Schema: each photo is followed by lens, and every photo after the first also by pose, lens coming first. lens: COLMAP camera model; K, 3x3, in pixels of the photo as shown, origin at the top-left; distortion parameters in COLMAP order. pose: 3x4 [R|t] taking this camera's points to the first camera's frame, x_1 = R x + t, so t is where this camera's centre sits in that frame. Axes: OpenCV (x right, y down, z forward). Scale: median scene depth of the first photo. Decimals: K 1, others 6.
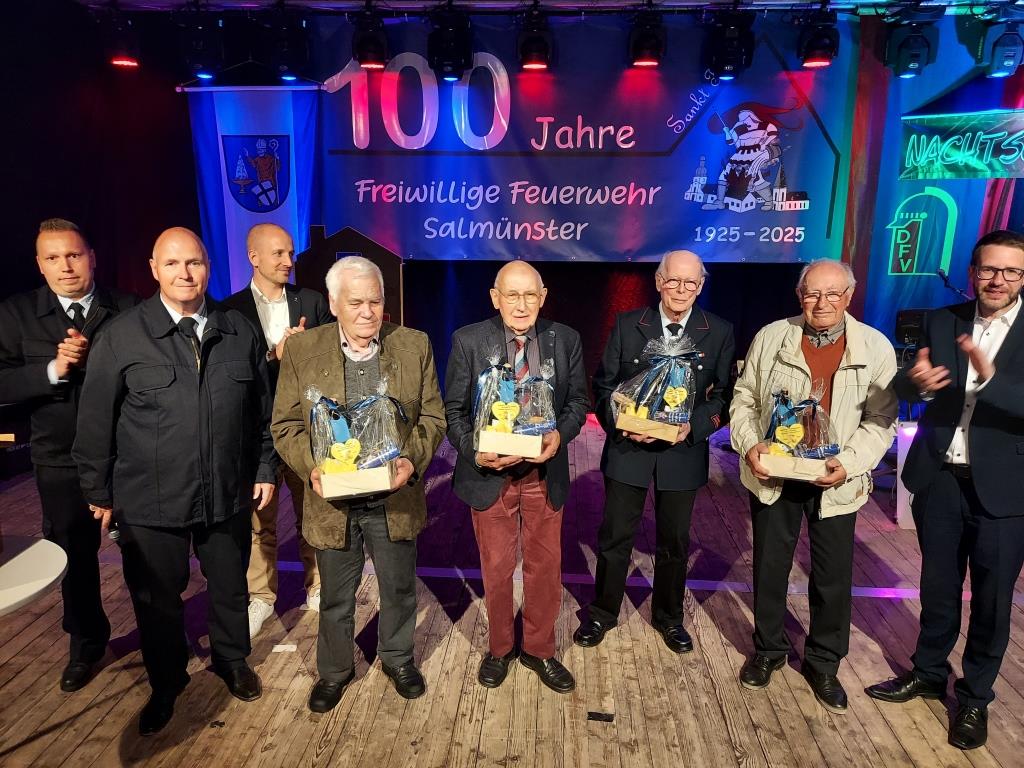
lens RADIAL K [[741.7, 0, 509.3], [0, 741.7, 394.9], [0, 0, 1]] dist [0.058437, -0.053901]
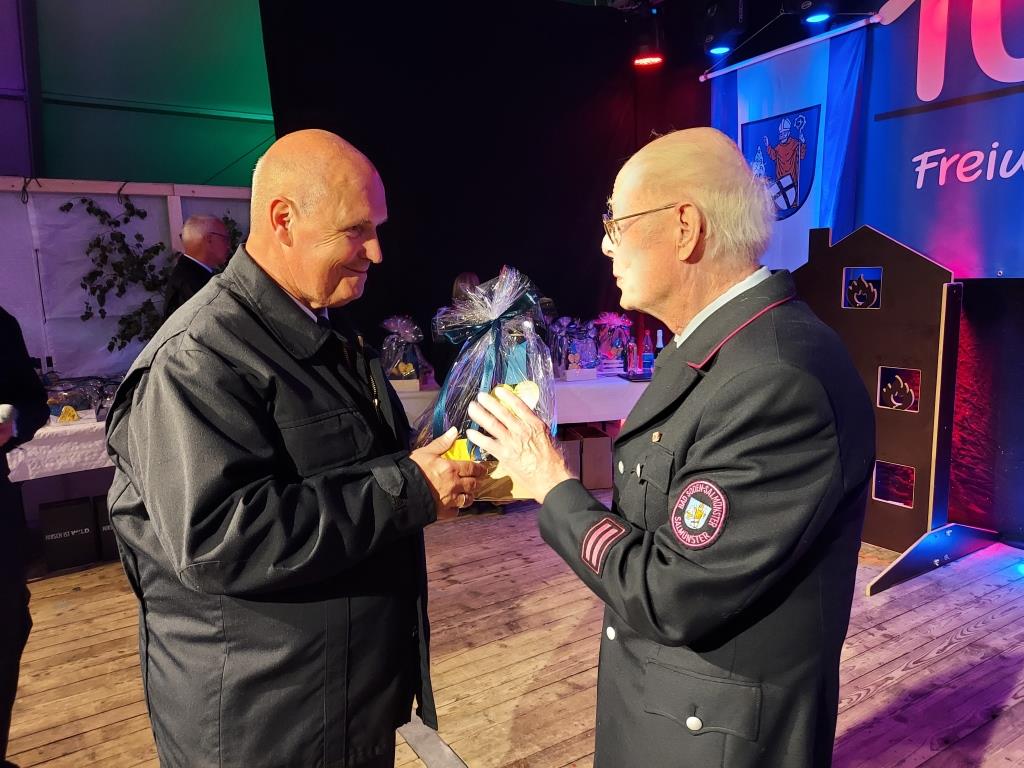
lens RADIAL K [[741.7, 0, 506.9], [0, 741.7, 389.9], [0, 0, 1]] dist [0.058437, -0.053901]
pose [[0.593246, 0.095301, -0.799360, 0.114396], [-0.151552, 0.988435, 0.005369, -0.047543], [0.790627, 0.117960, 0.600828, 0.391082]]
